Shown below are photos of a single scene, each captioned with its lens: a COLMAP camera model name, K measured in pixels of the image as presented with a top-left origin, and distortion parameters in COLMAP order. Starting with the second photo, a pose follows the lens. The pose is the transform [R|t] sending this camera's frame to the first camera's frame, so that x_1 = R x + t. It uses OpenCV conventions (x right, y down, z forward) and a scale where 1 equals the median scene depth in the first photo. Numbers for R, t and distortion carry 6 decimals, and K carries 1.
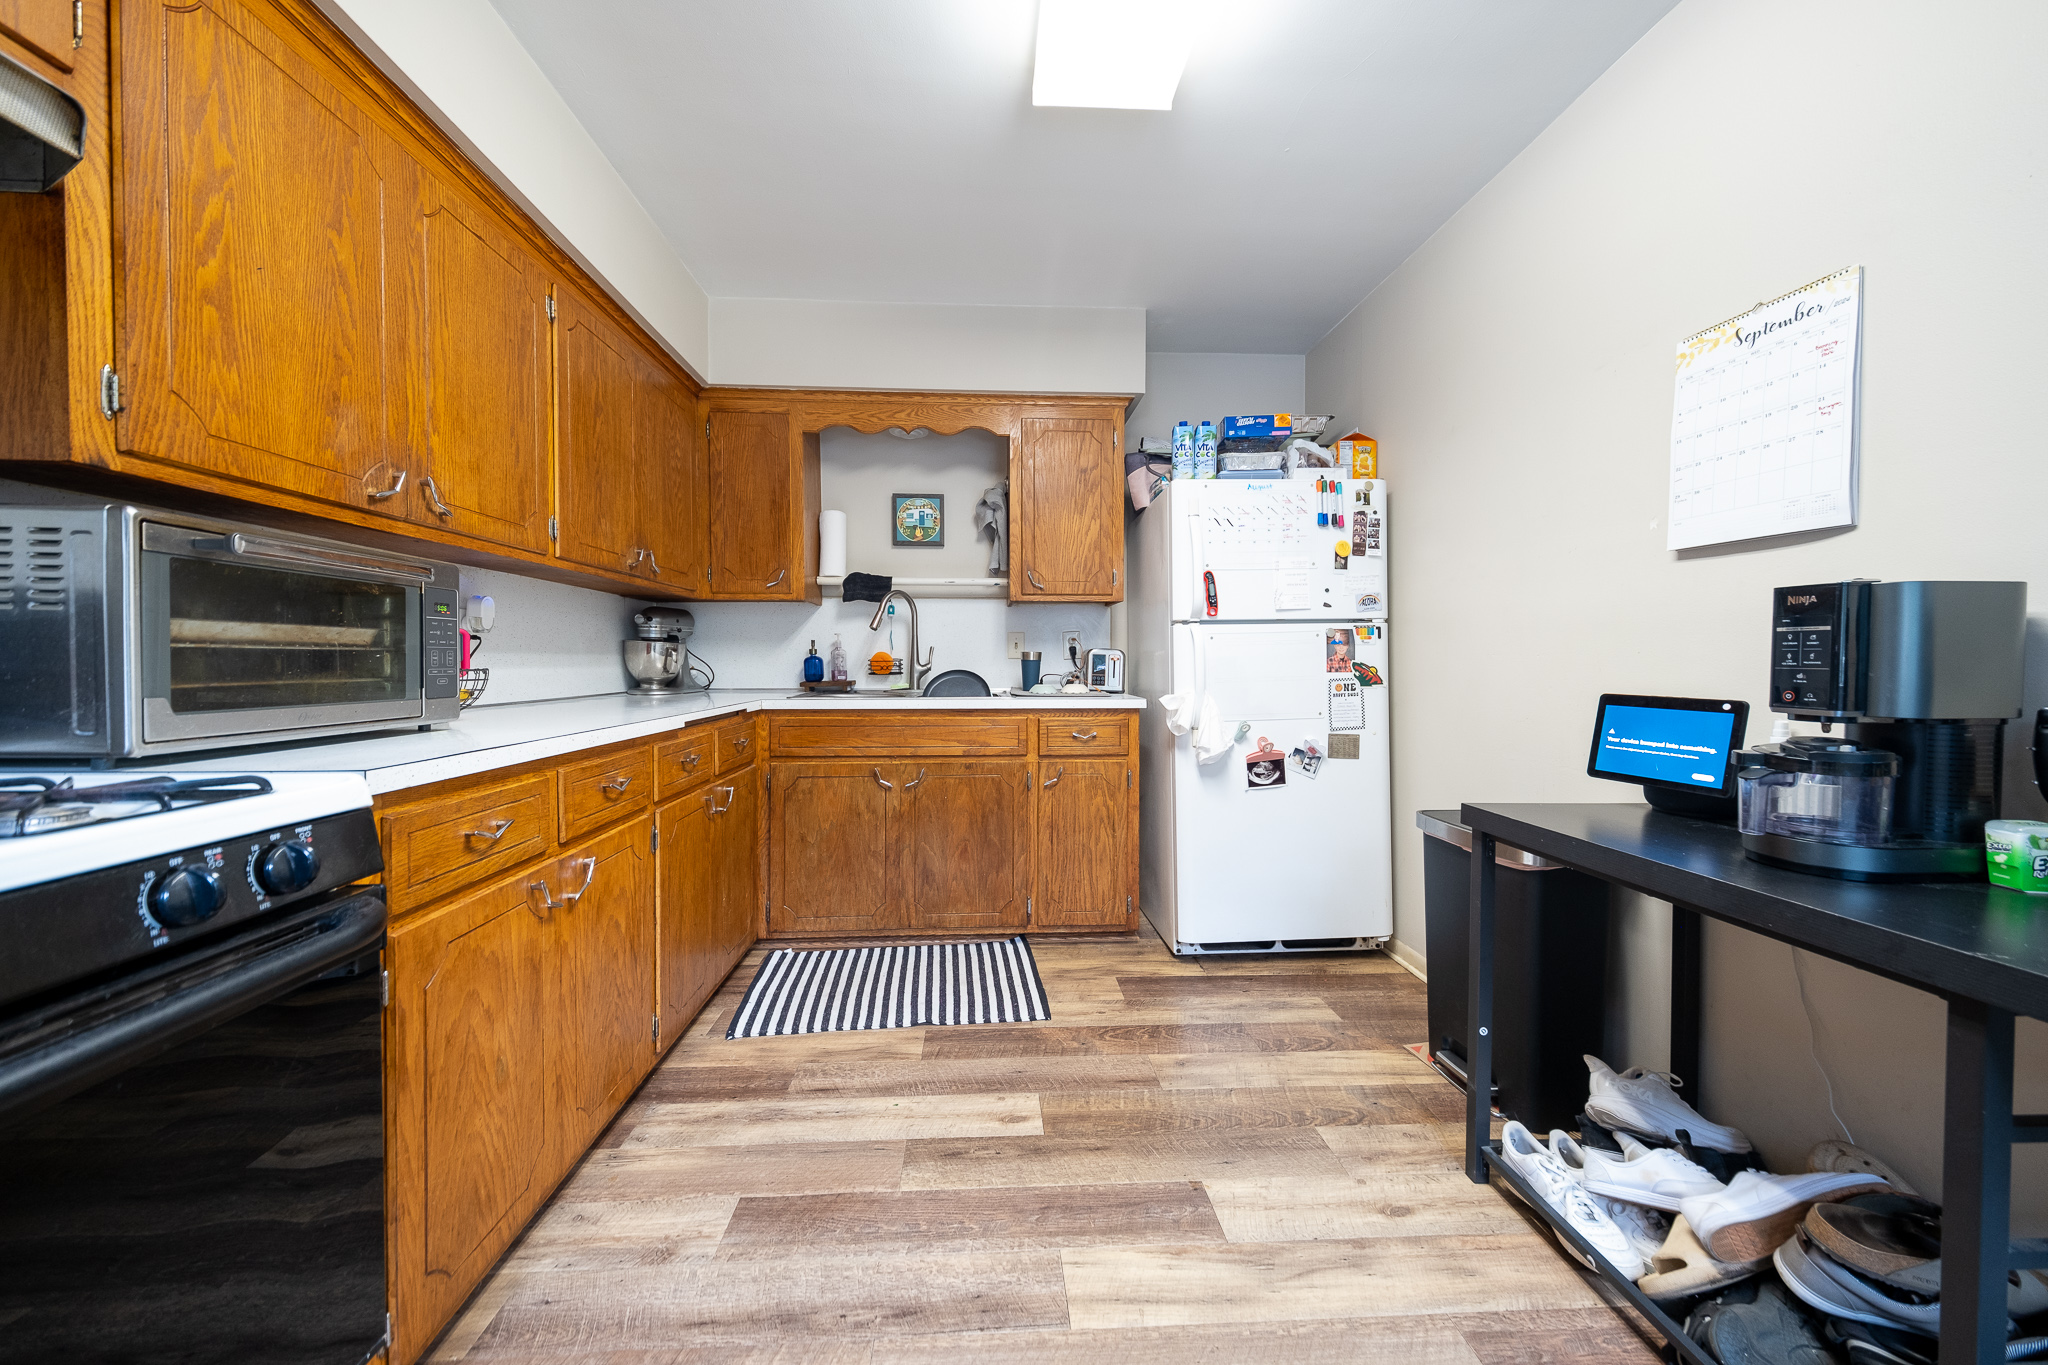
lens RADIAL K [[700.0, 0, 1017.9], [0, 700.0, 671.6], [0, 0, 1]] dist [0.017566, -0.007959]
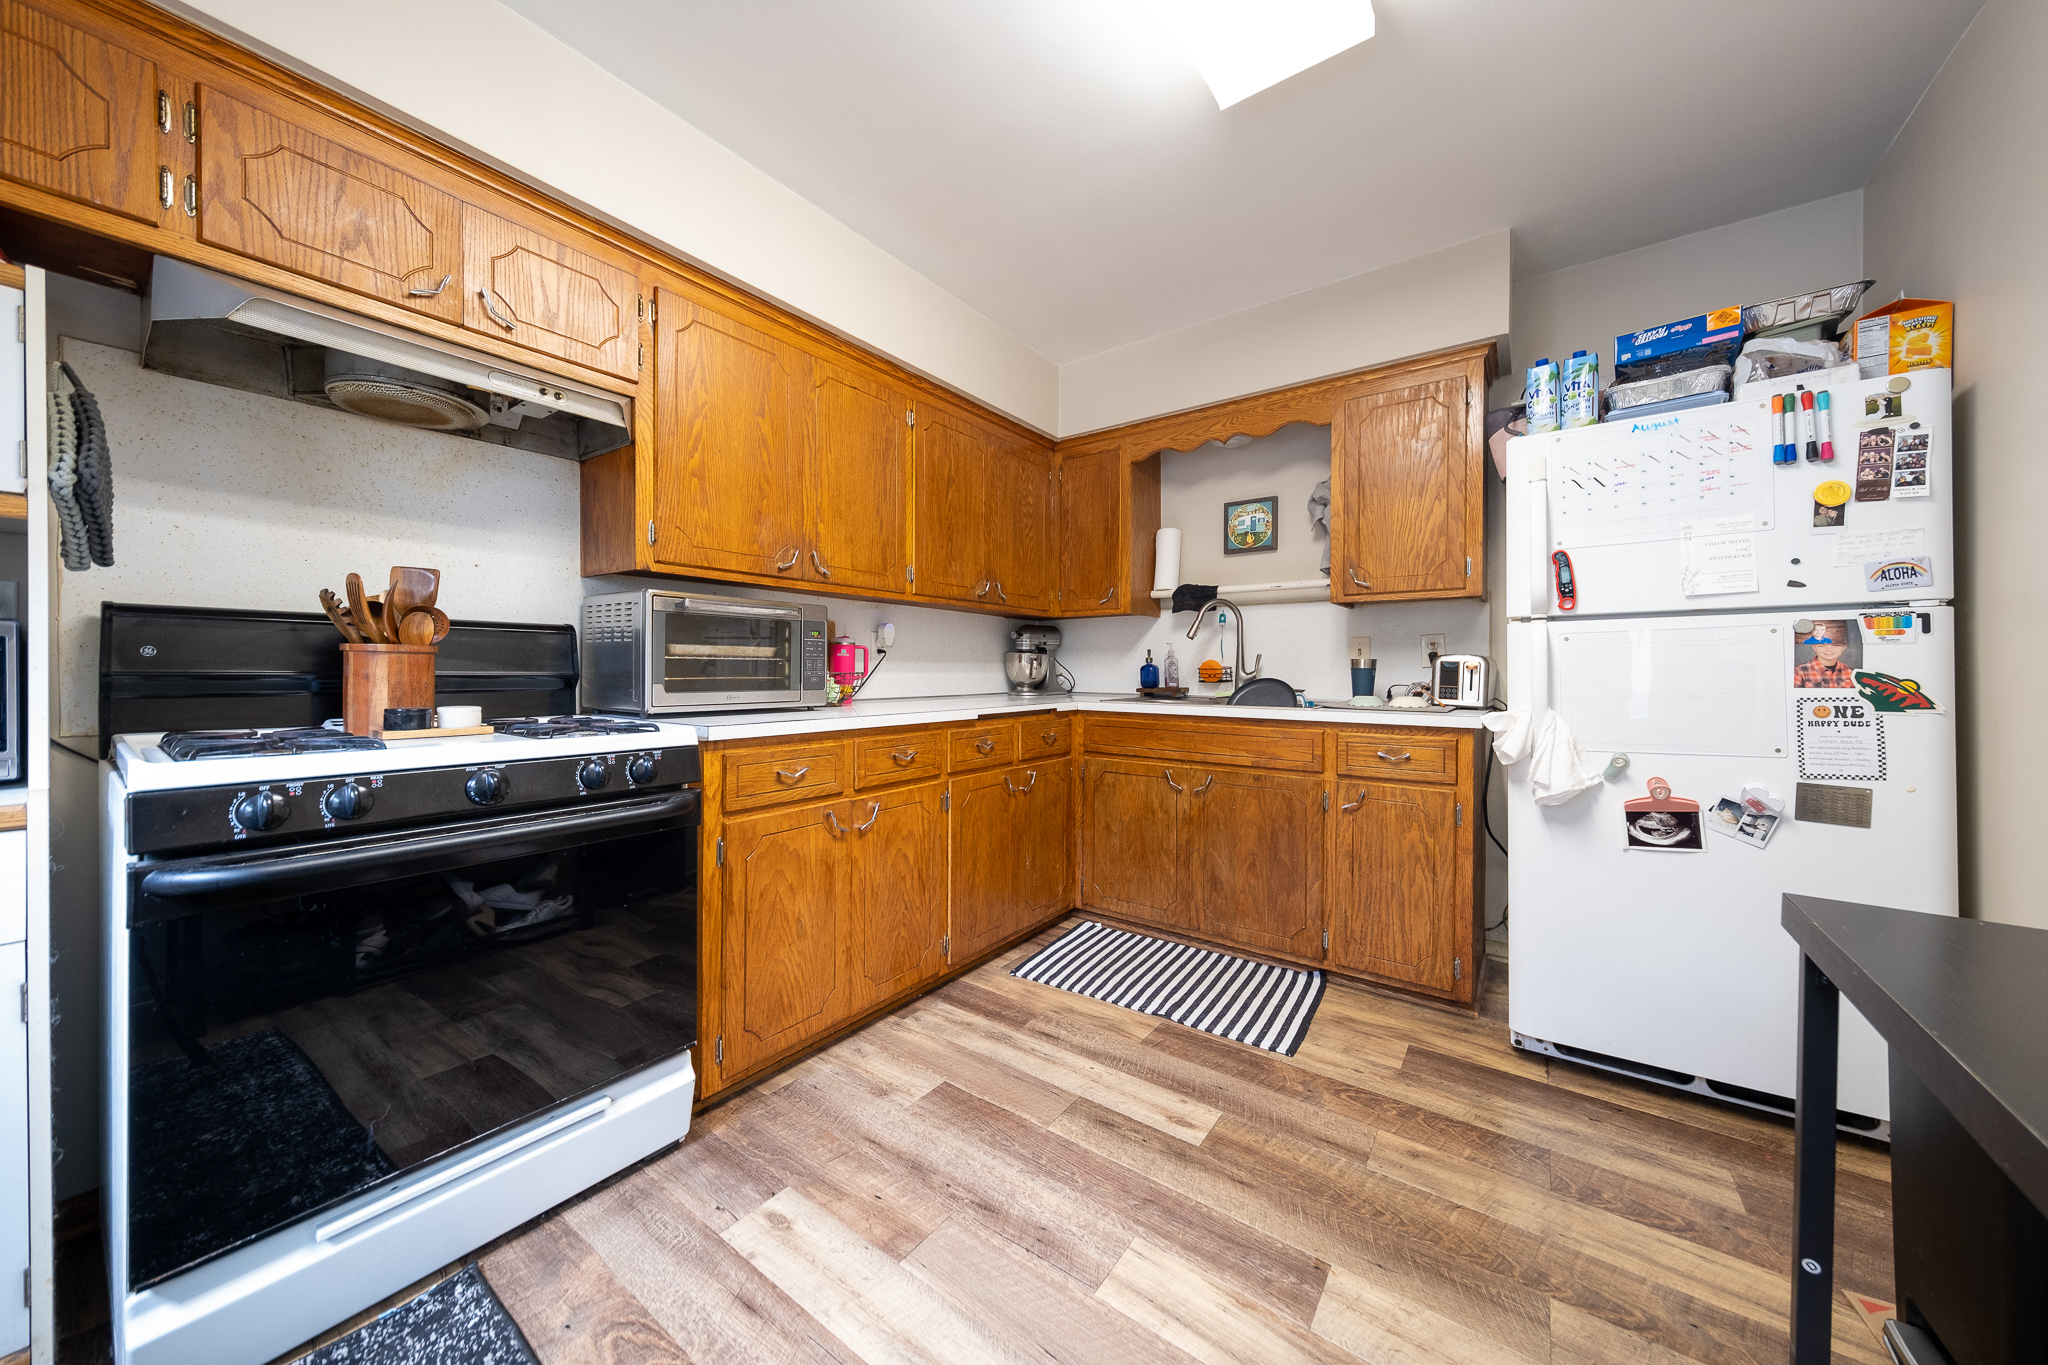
lens RADIAL K [[700.0, 0, 1017.9], [0, 700.0, 671.6], [0, 0, 1]] dist [0.017566, -0.007959]
pose [[0.774173, 0.004682, -0.632956, 0.300056], [-0.013423, 0.999869, -0.009021, 0.001913], [0.632831, 0.015481, 0.774135, 0.041119]]
